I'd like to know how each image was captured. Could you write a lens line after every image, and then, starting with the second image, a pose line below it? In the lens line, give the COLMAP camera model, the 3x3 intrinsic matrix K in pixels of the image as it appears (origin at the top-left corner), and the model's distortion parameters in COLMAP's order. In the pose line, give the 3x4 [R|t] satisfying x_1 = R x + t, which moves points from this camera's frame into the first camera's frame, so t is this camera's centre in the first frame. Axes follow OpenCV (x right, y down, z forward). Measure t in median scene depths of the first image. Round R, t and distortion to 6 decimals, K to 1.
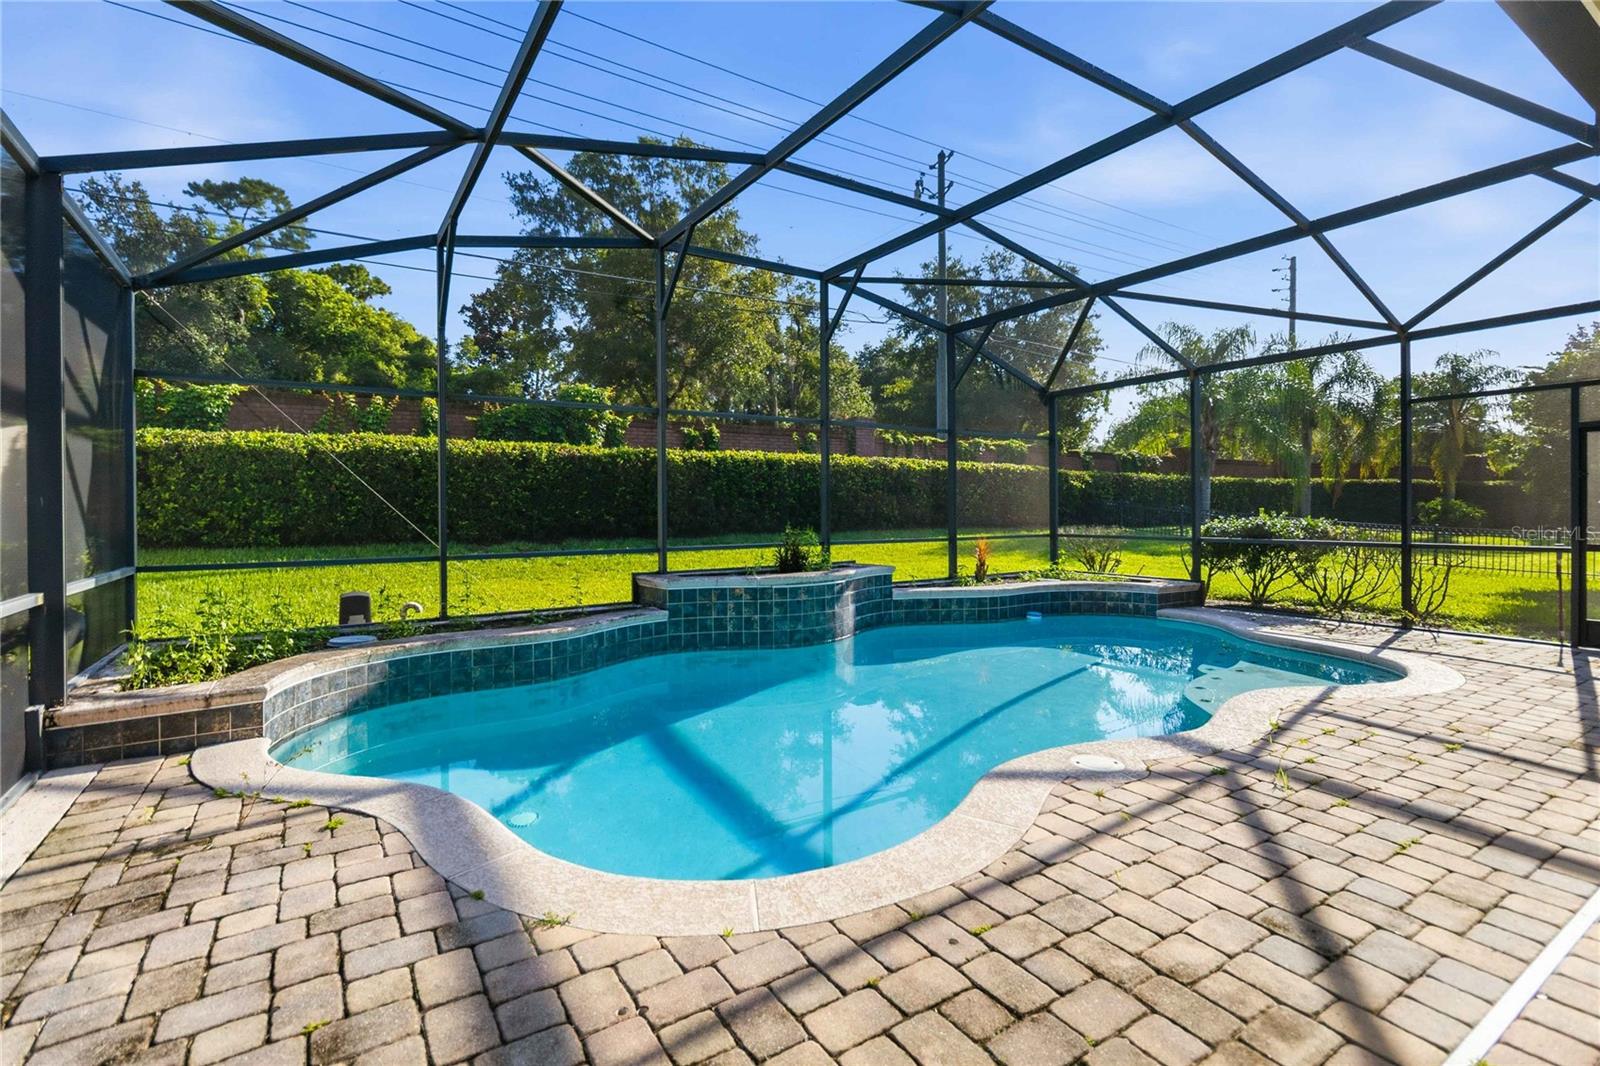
lens RADIAL K [[743.0, 0, 803.7], [0, 743.0, 506.4], [0, 0, 1]] dist [0.014705, -0.000190]
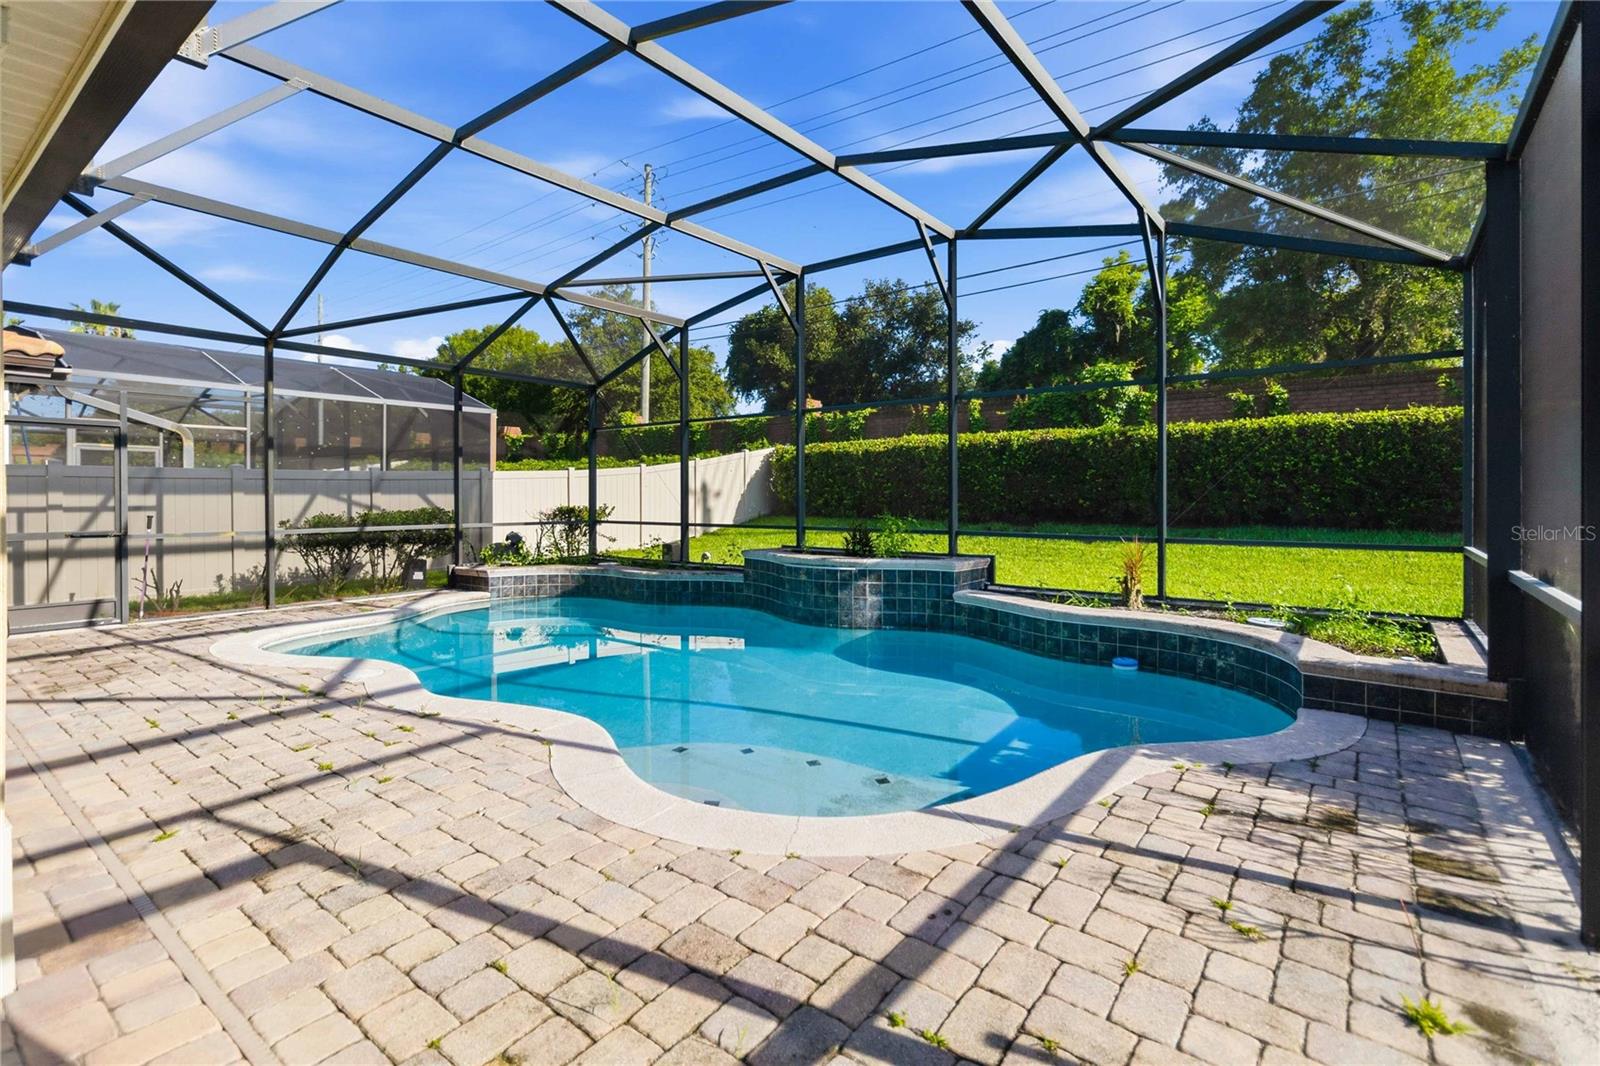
lens RADIAL K [[743.0, 0, 803.7], [0, 743.0, 506.4], [0, 0, 1]] dist [0.014705, -0.000190]
pose [[0.329895, 0.018831, -0.943830, 0.656351], [0.002397, 0.999781, 0.020785, -0.000298], [0.944014, -0.009120, 0.329778, 0.435132]]
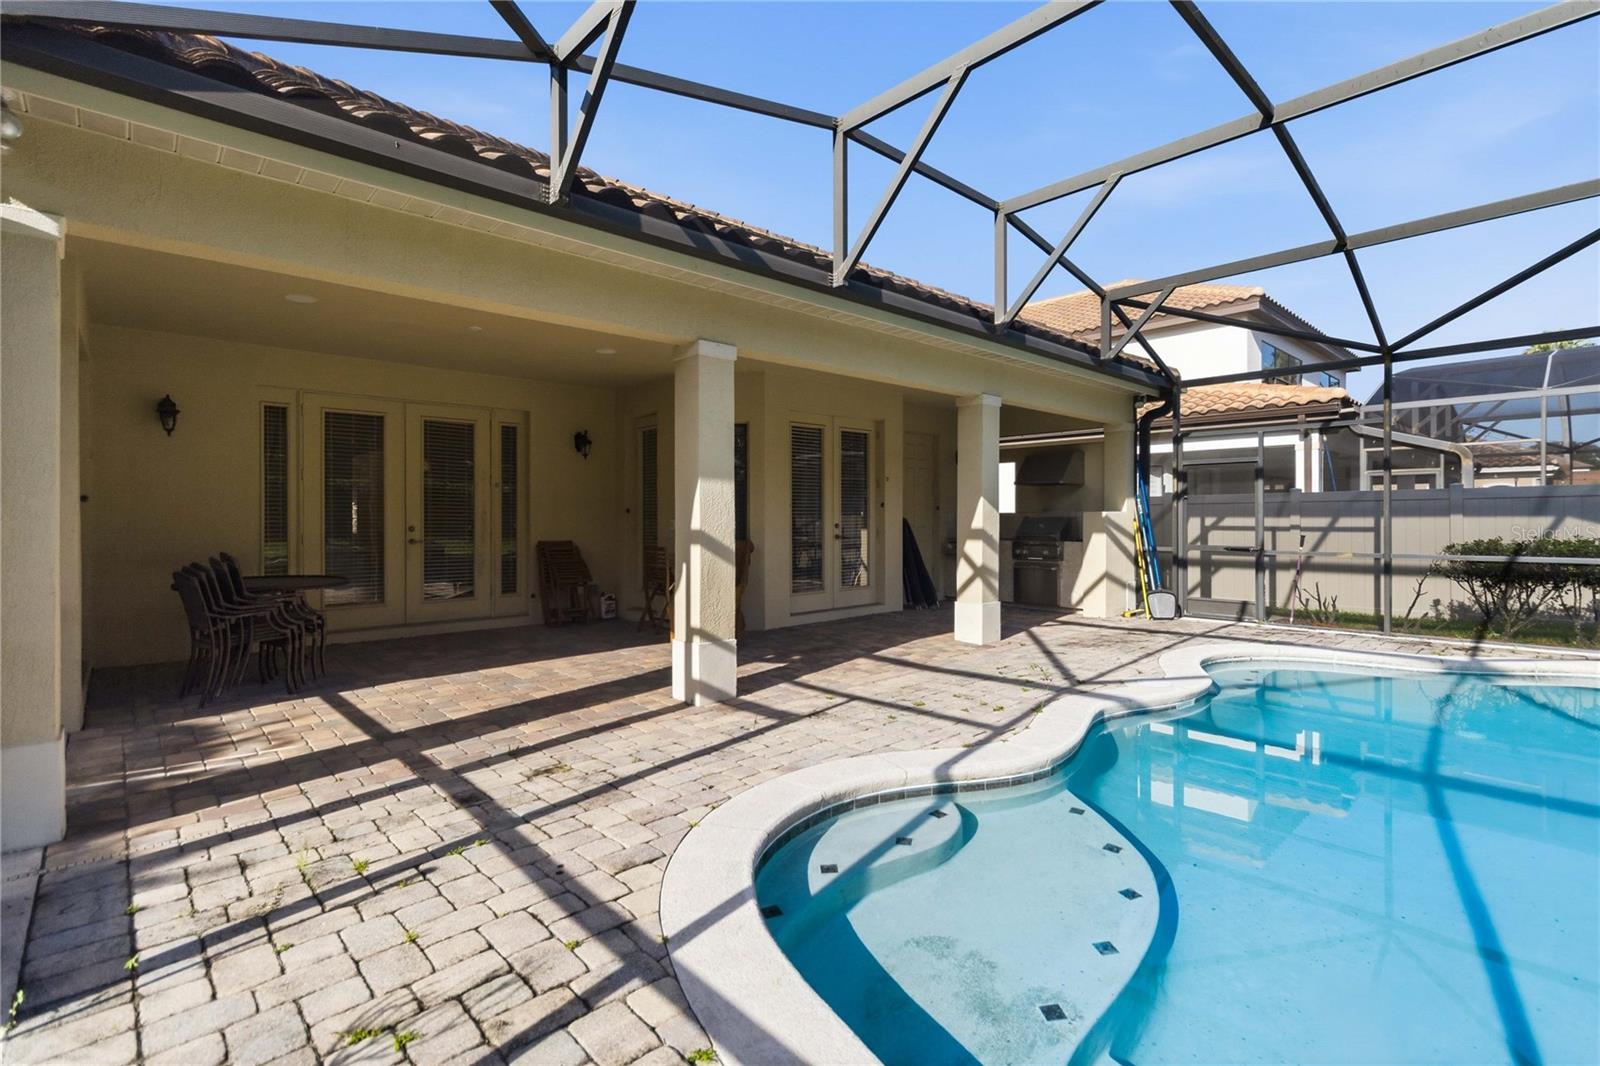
lens RADIAL K [[728.1, 0, 800.0], [0, 728.1, 533.0], [0, 0, 1]] dist [0.002908, 0.000249]
pose [[-0.985351, 0.012383, -0.170089, 0.447547], [0.009521, 0.999799, 0.017628, 0.000028], [0.170273, 0.015750, -0.985271, 0.773140]]
